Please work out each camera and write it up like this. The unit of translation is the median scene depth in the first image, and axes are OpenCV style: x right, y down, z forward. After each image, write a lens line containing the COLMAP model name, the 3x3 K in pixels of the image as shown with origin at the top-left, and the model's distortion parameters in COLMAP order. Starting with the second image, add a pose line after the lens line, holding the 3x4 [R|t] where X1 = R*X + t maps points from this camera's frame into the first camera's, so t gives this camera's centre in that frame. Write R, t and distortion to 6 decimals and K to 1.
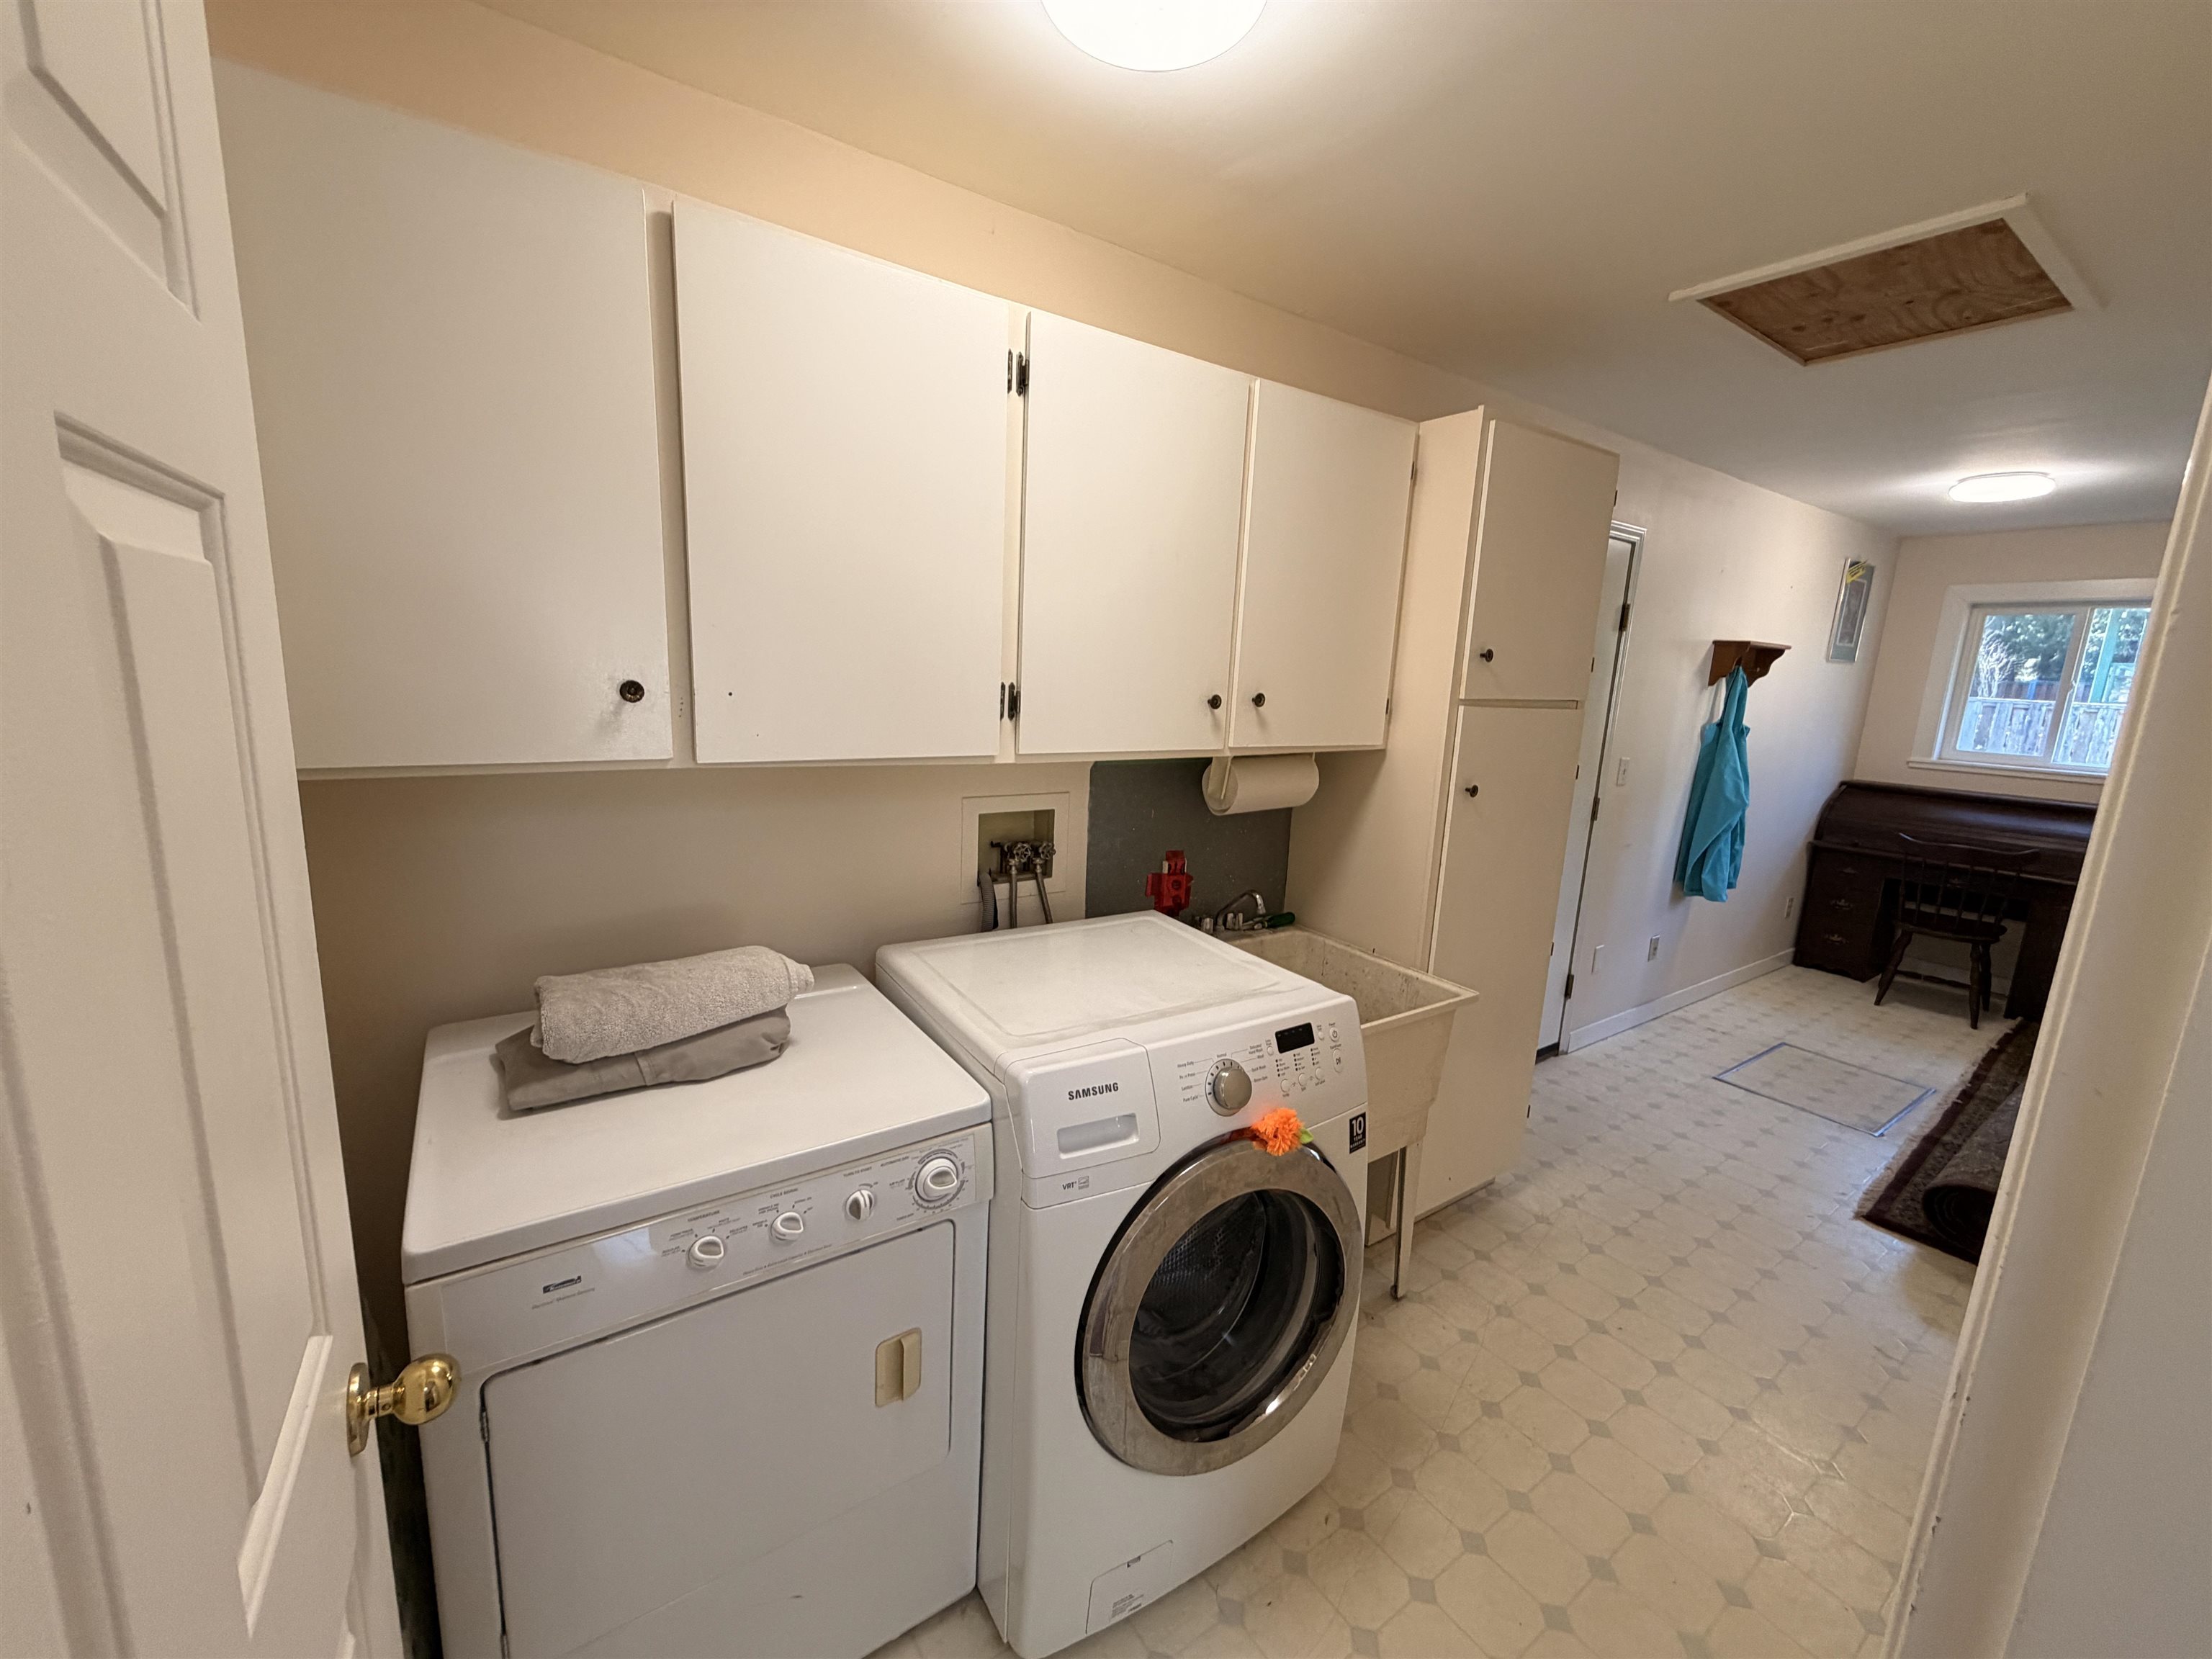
lens RADIAL K [[879.4, 0, 1098.1], [0, 879.4, 823.1], [0, 0, 1]] dist [0.000030, -0.000286]
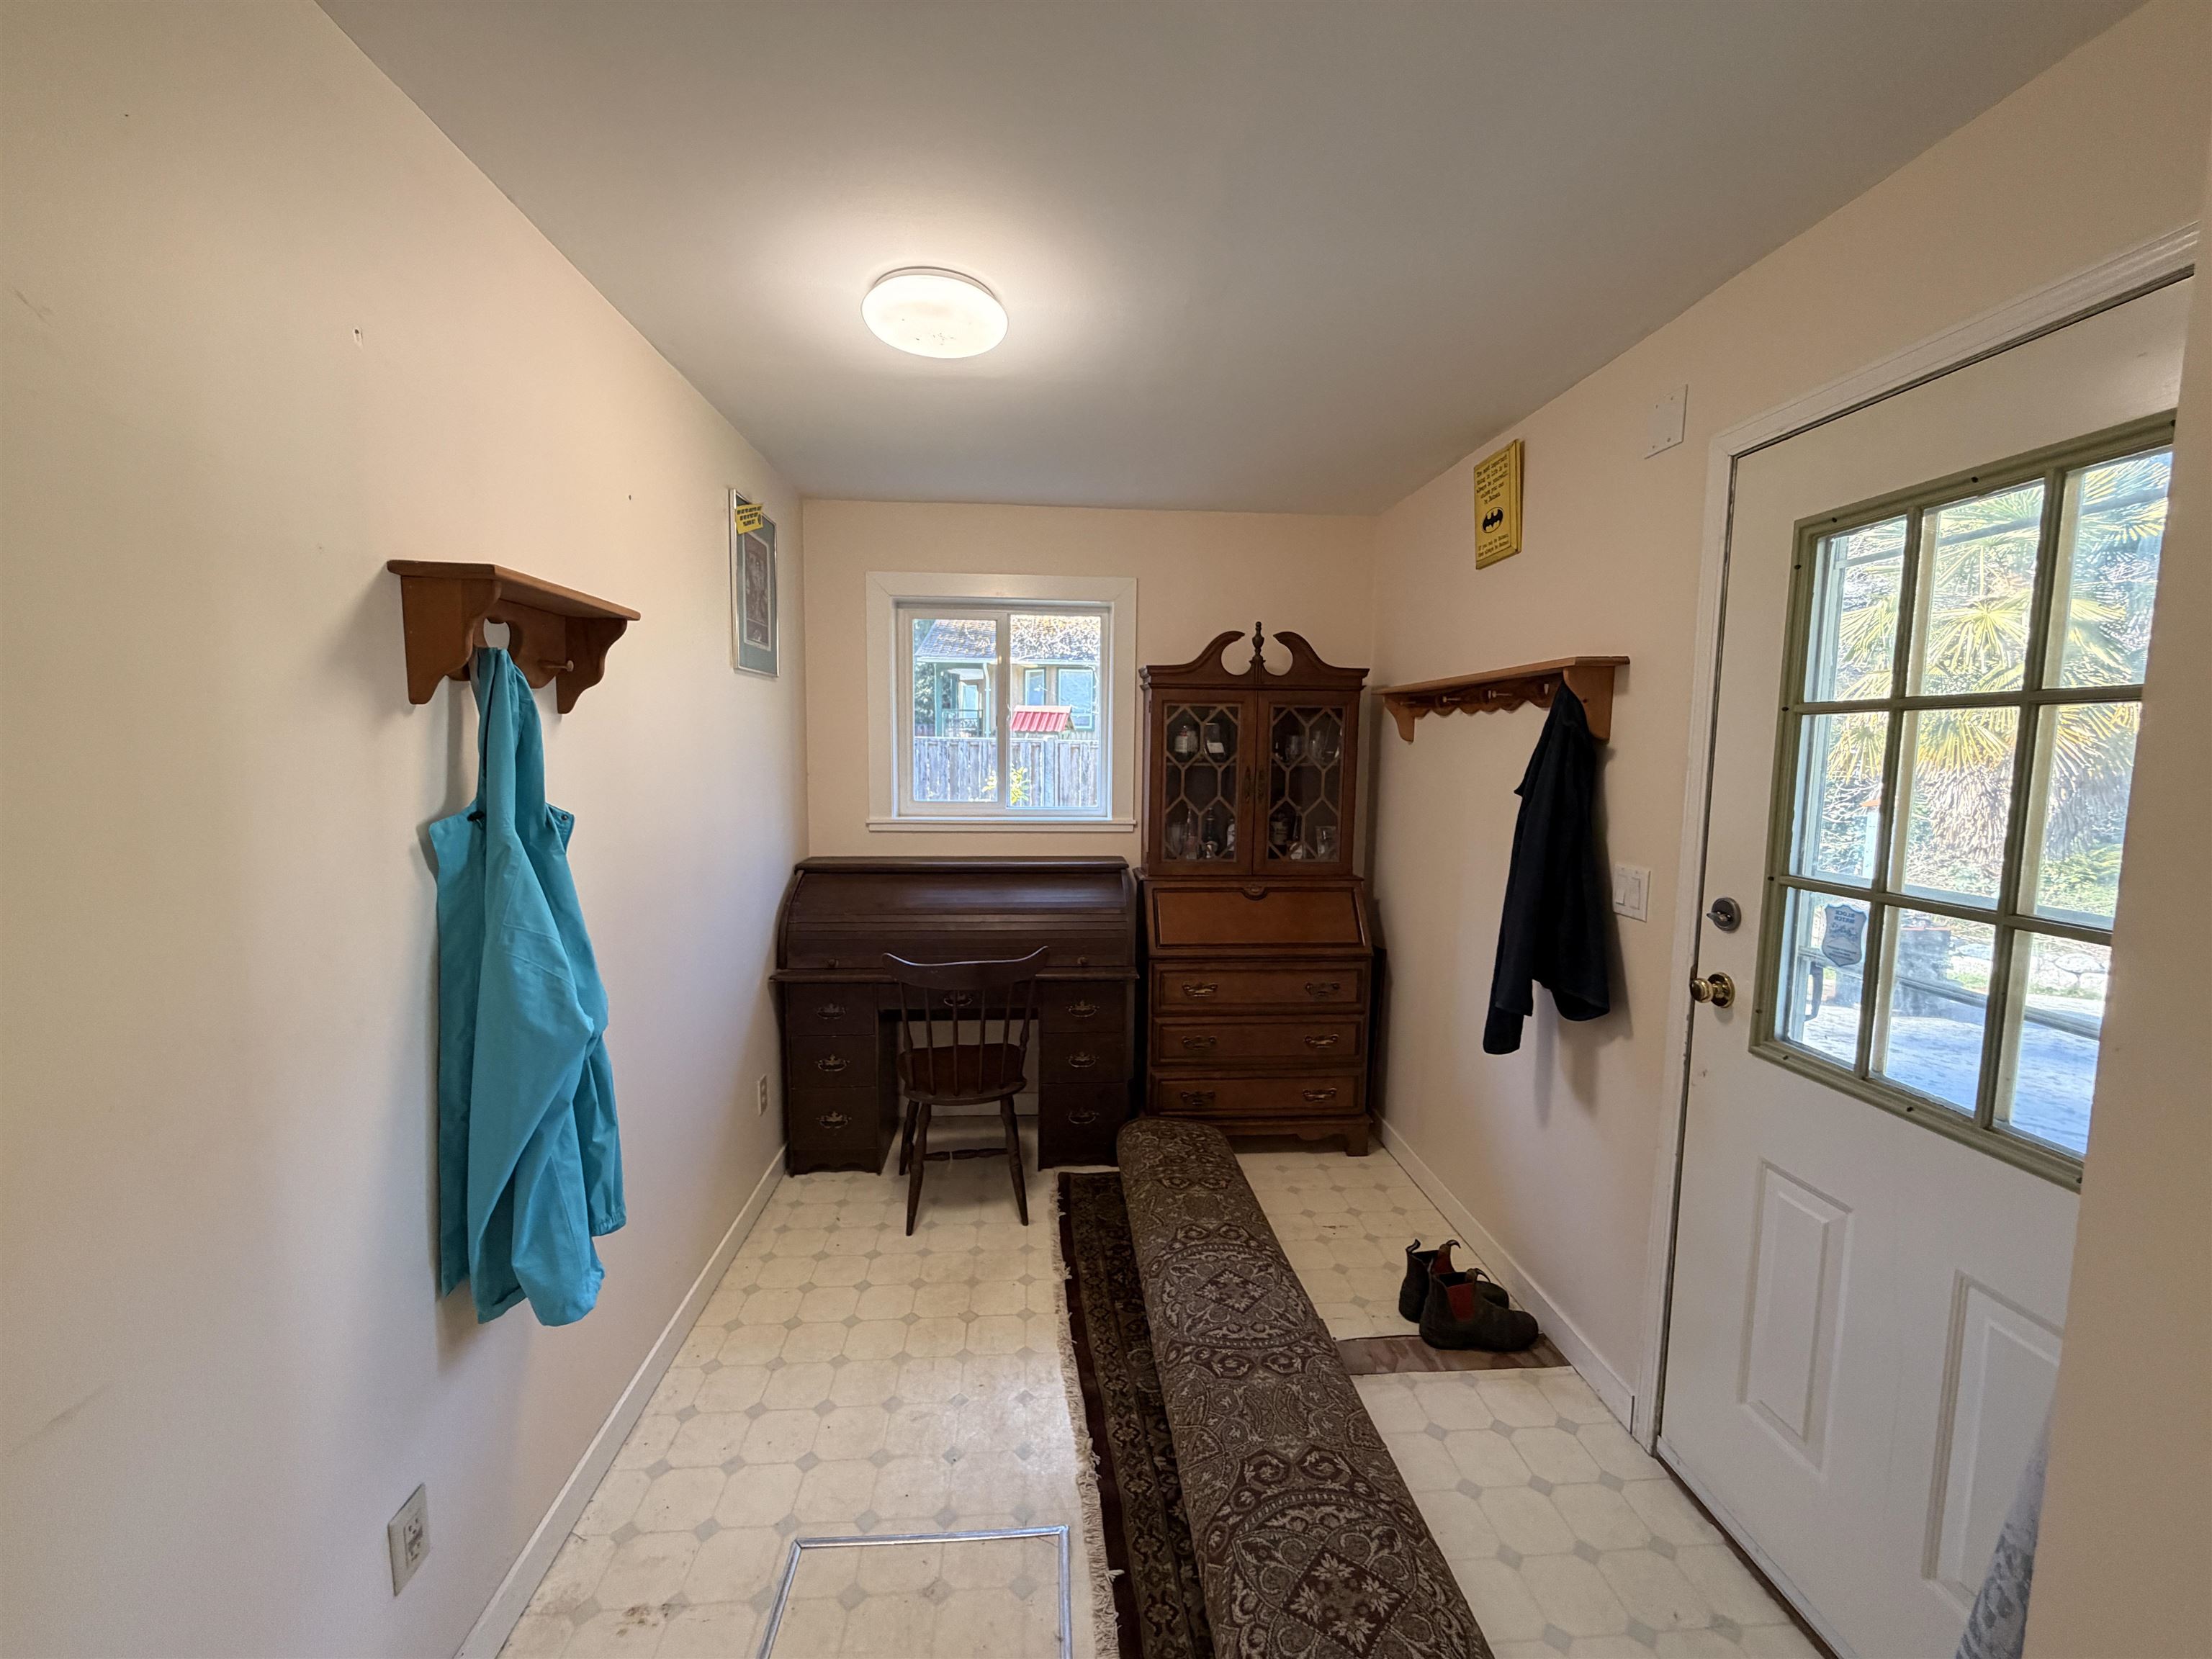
lens RADIAL K [[879.4, 0, 1099.9], [0, 879.4, 830.1], [0, 0, 1]] dist [0.000030, -0.000286]
pose [[0.506313, -0.122072, 0.853666, 0.515415], [0.169296, 0.984737, 0.040405, -0.076115], [-0.845568, 0.124065, 0.519251, 0.593428]]
